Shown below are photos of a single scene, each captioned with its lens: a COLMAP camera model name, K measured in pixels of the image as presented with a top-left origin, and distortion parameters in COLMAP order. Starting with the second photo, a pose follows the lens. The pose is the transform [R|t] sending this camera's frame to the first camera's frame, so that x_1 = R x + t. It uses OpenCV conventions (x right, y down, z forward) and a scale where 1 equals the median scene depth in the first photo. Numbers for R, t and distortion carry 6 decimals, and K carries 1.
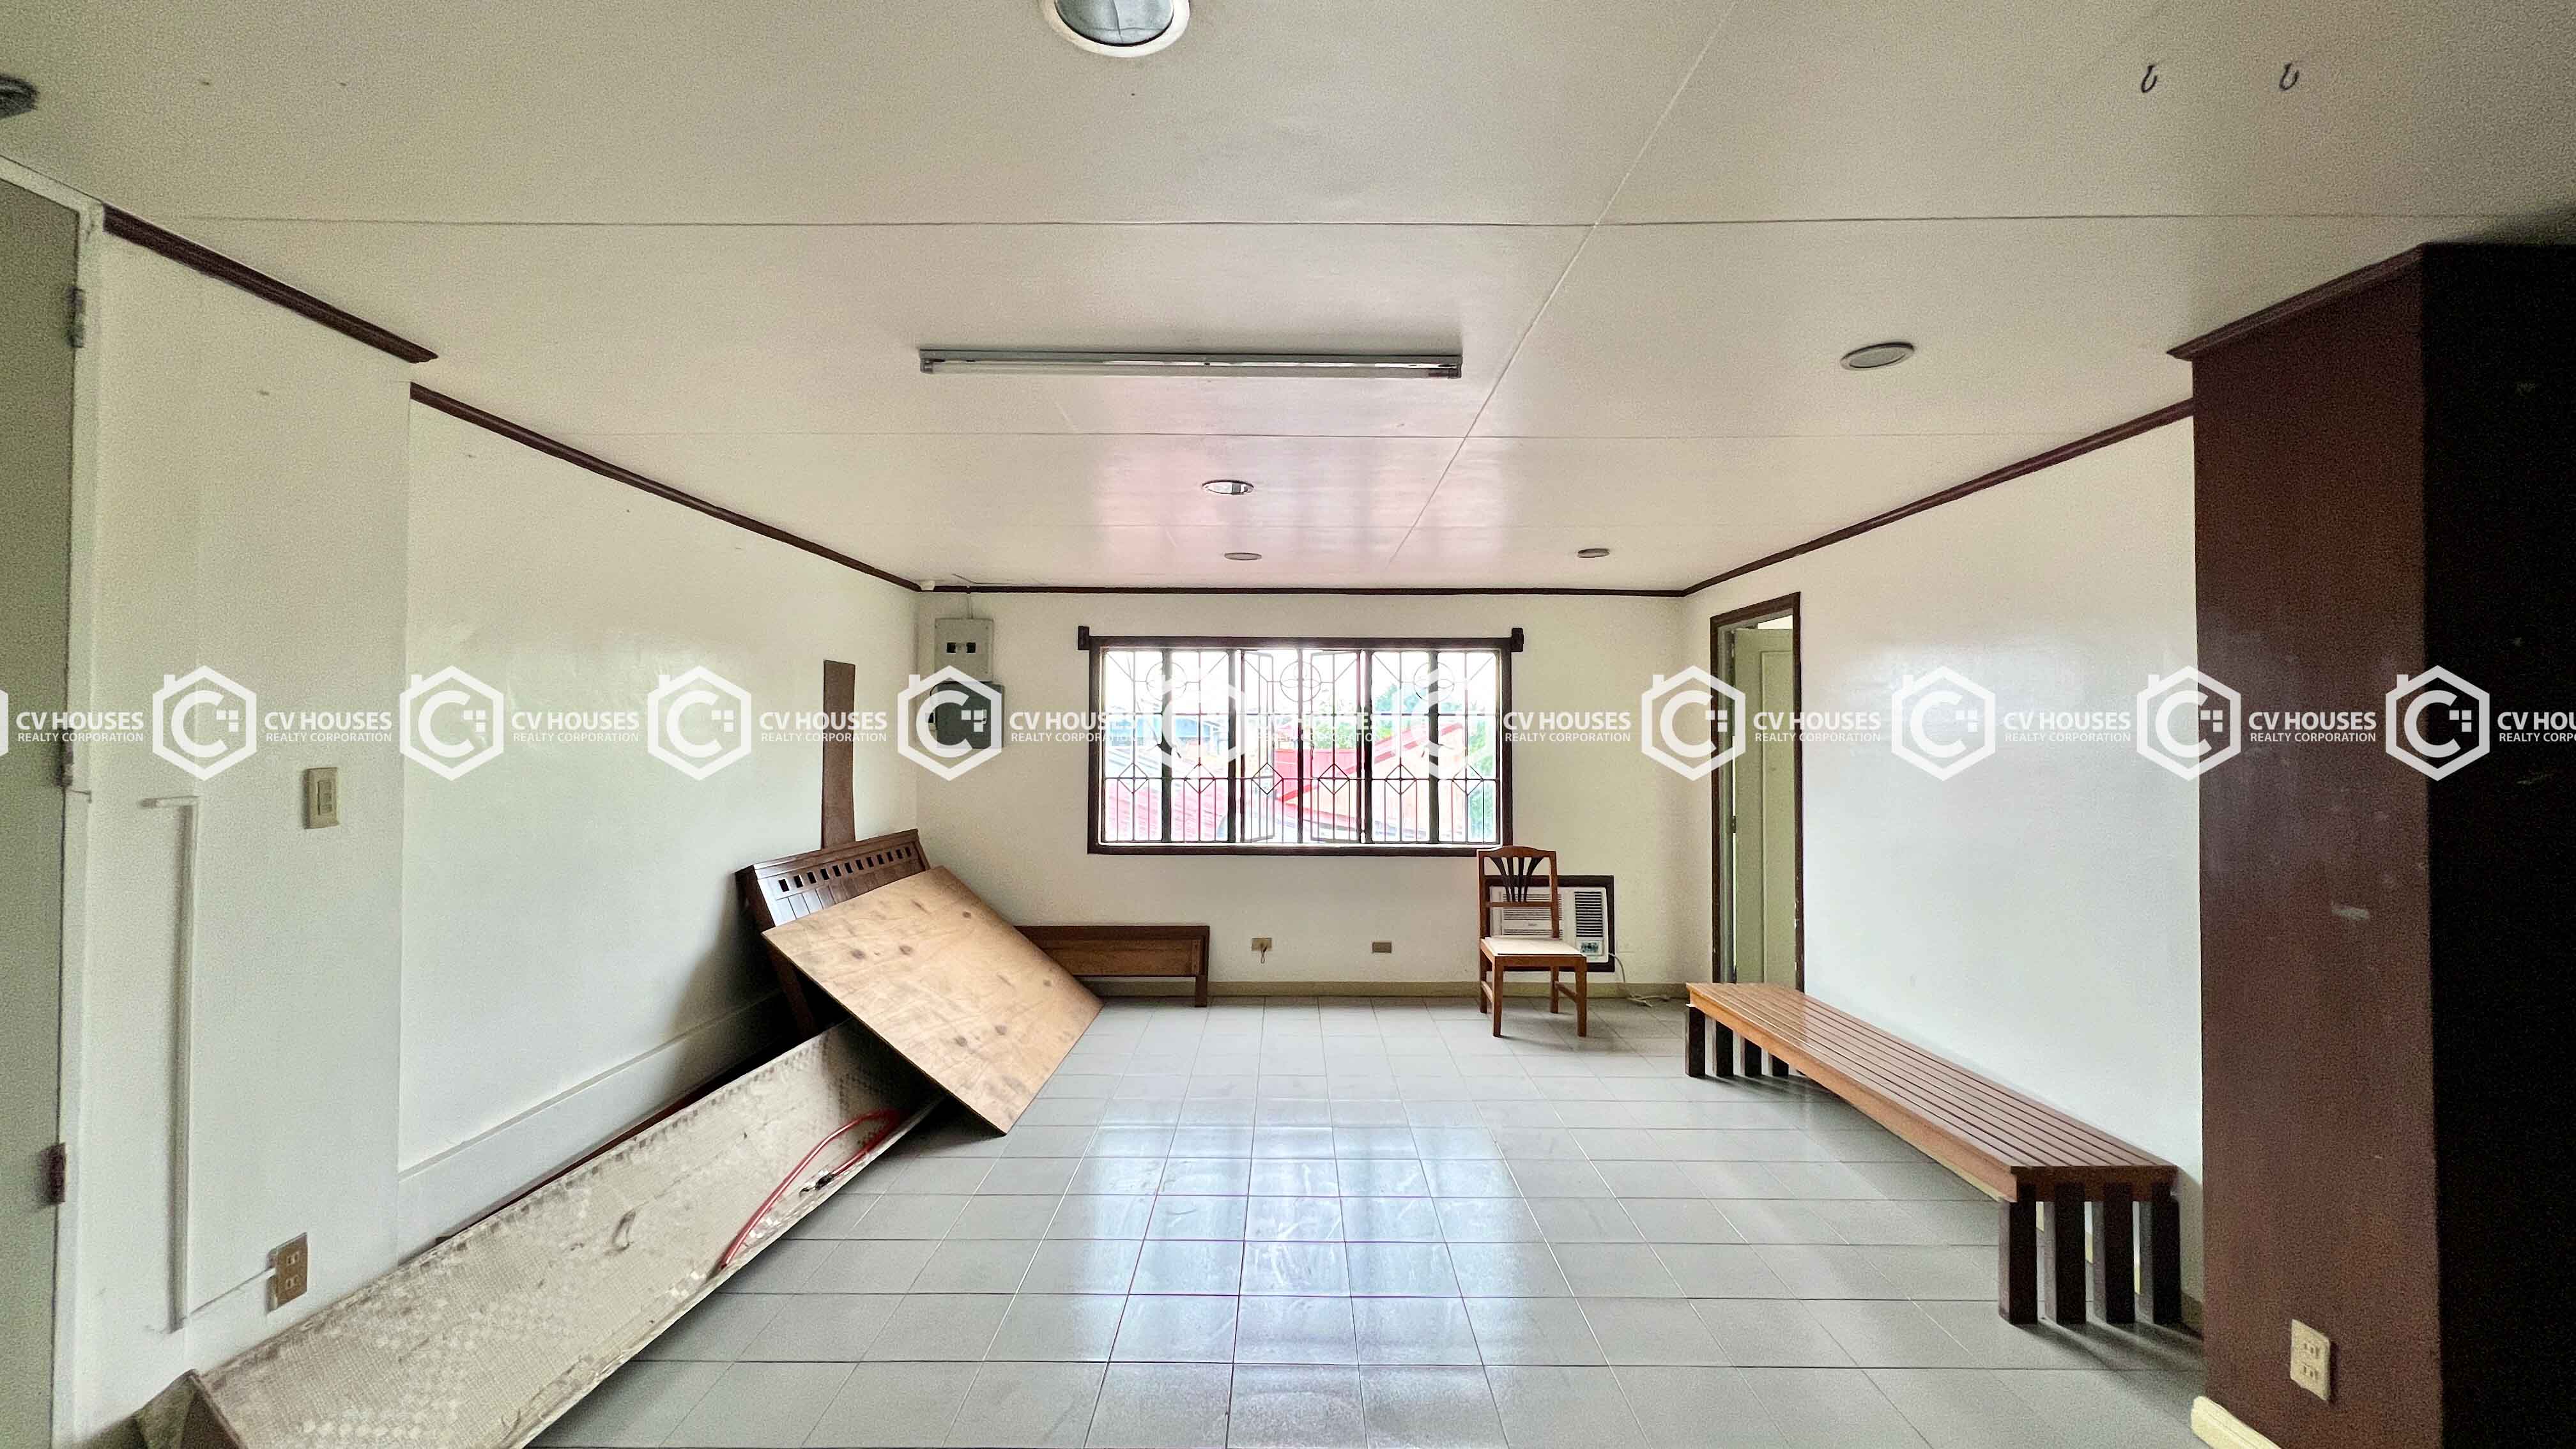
lens RADIAL K [[1029.7, 0, 1288.0], [0, 1029.7, 724.5], [0, 0, 1]] dist [0.001419, 0.000283]
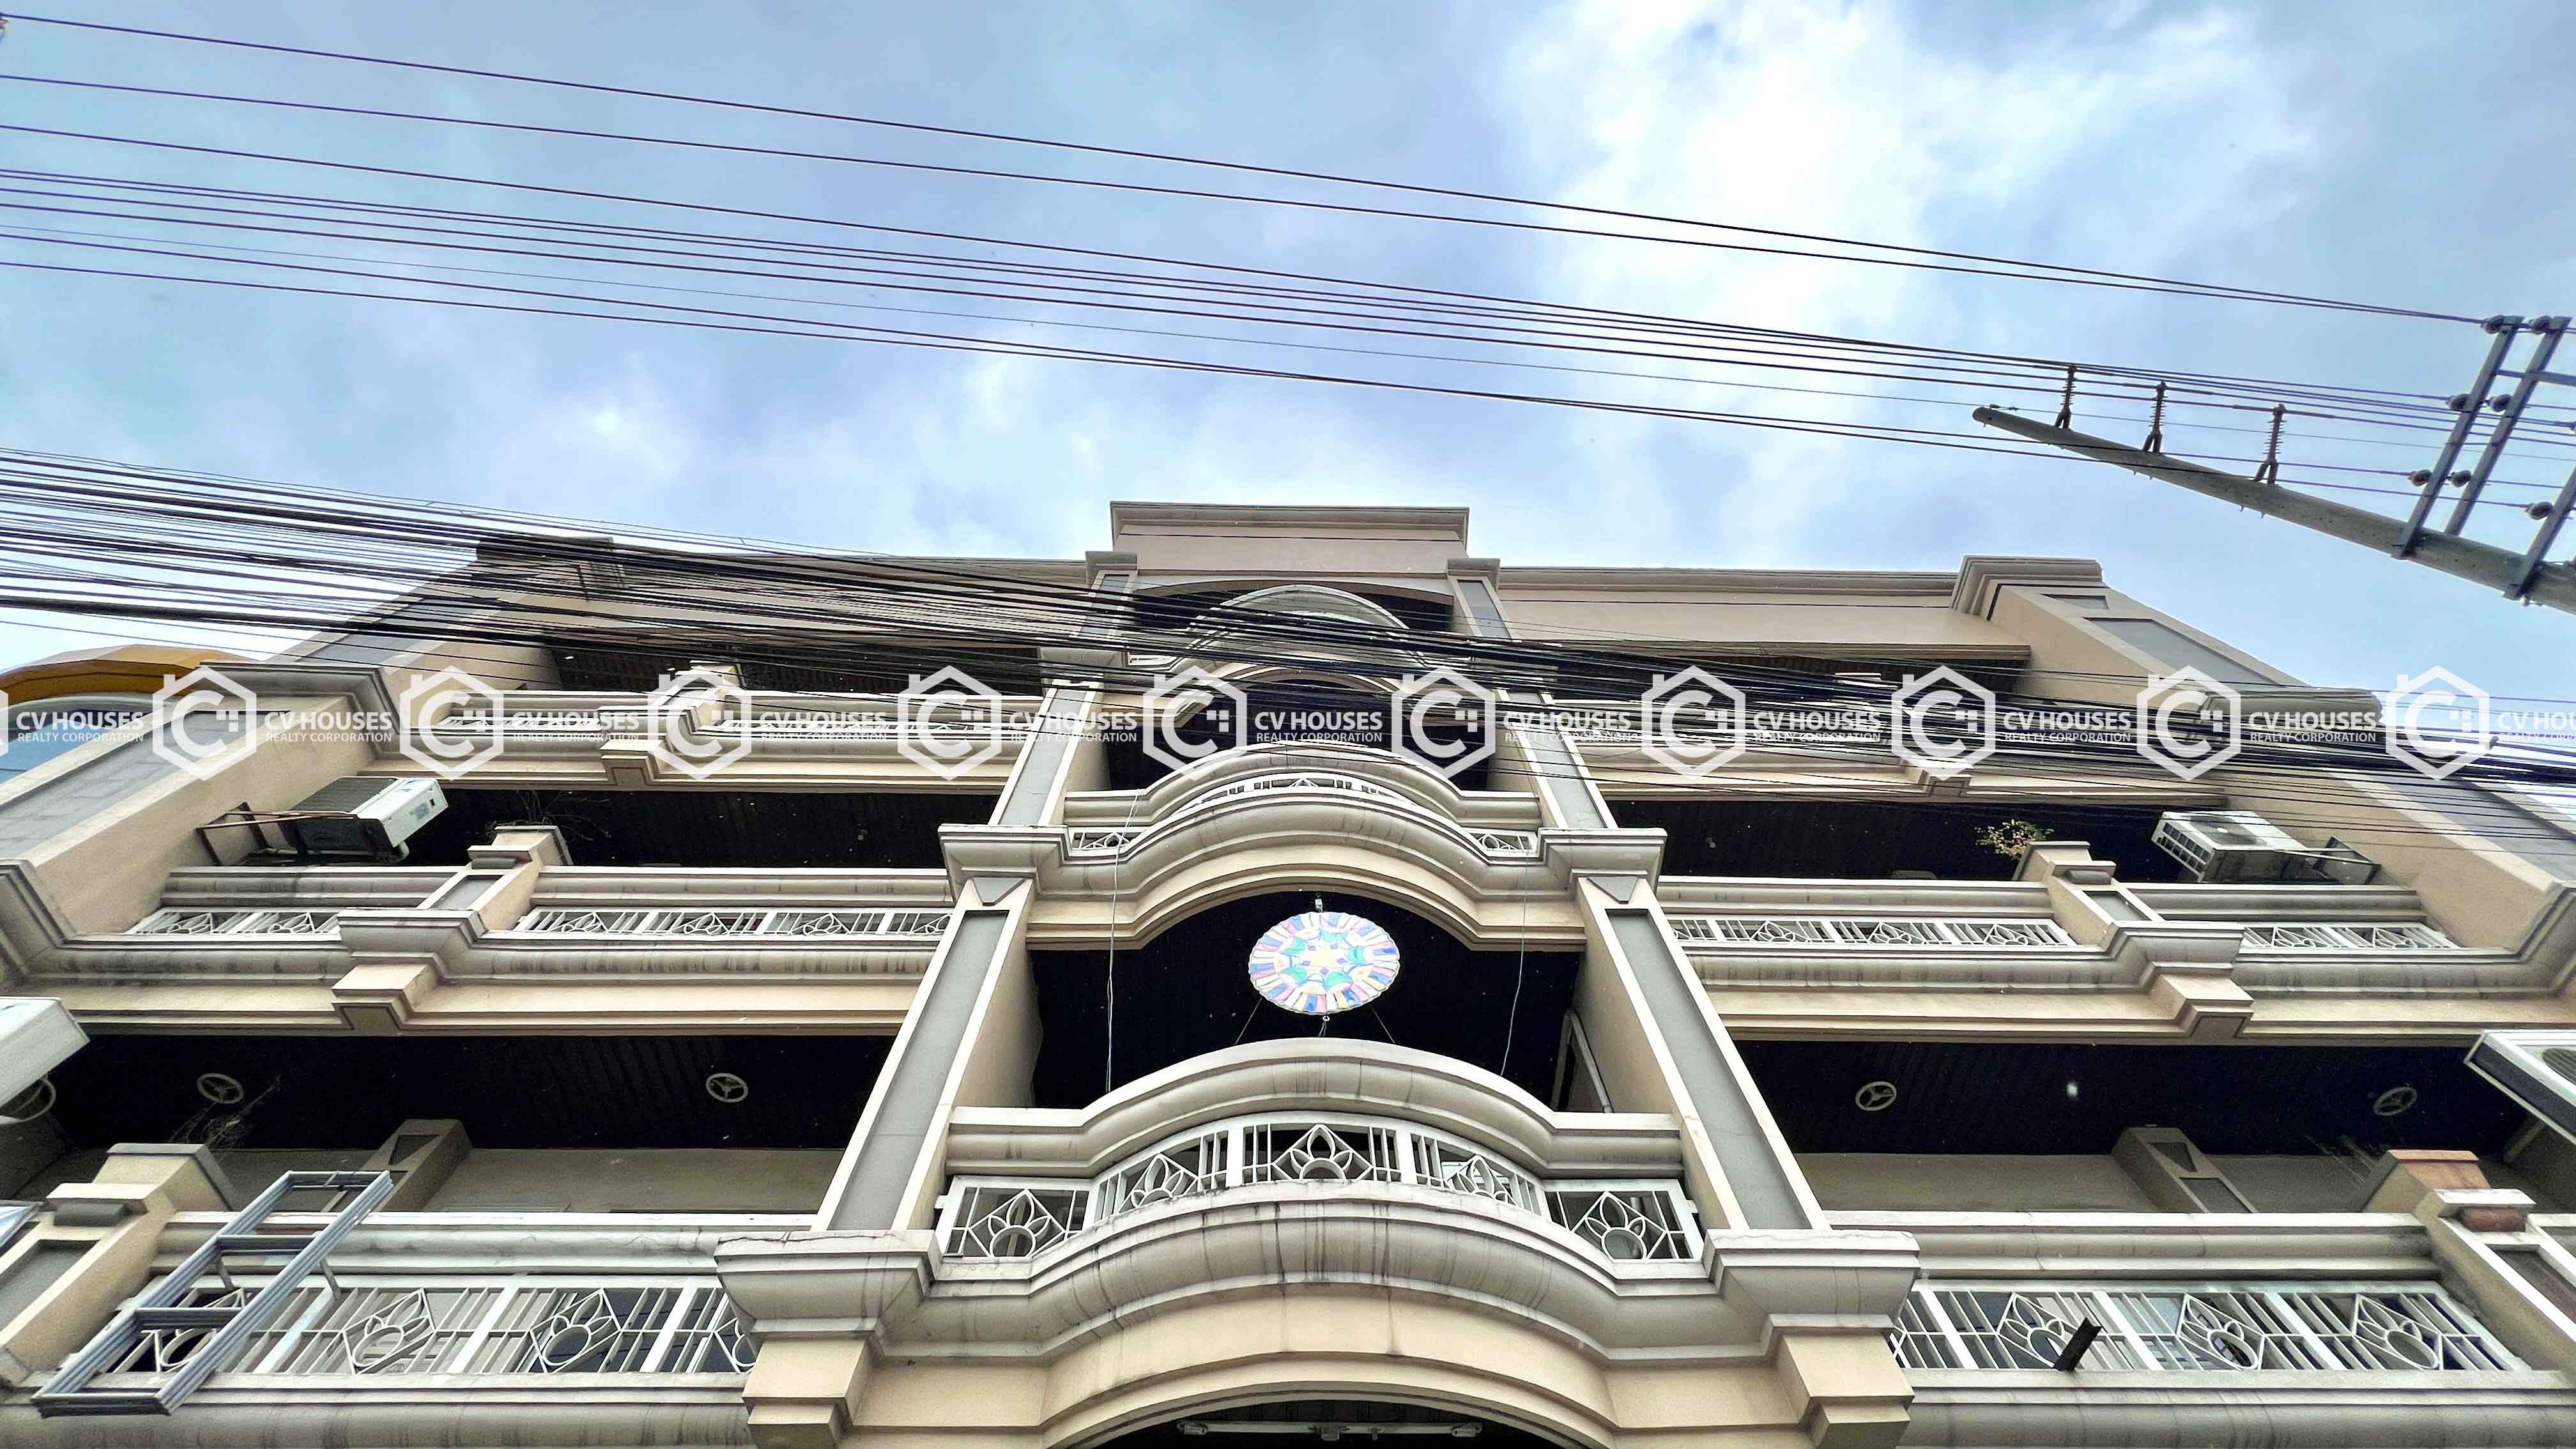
lens RADIAL K [[1046.7, 0, 1288.0], [0, 1046.7, 724.5], [0, 0, 1]] dist [-0.000133, -0.000014]
pose [[0.999909, 0.000130, 0.013488, -0.973734], [-0.000134, 1.000000, 0.000312, -0.000235], [-0.013488, -0.000314, 0.999909, -0.007596]]
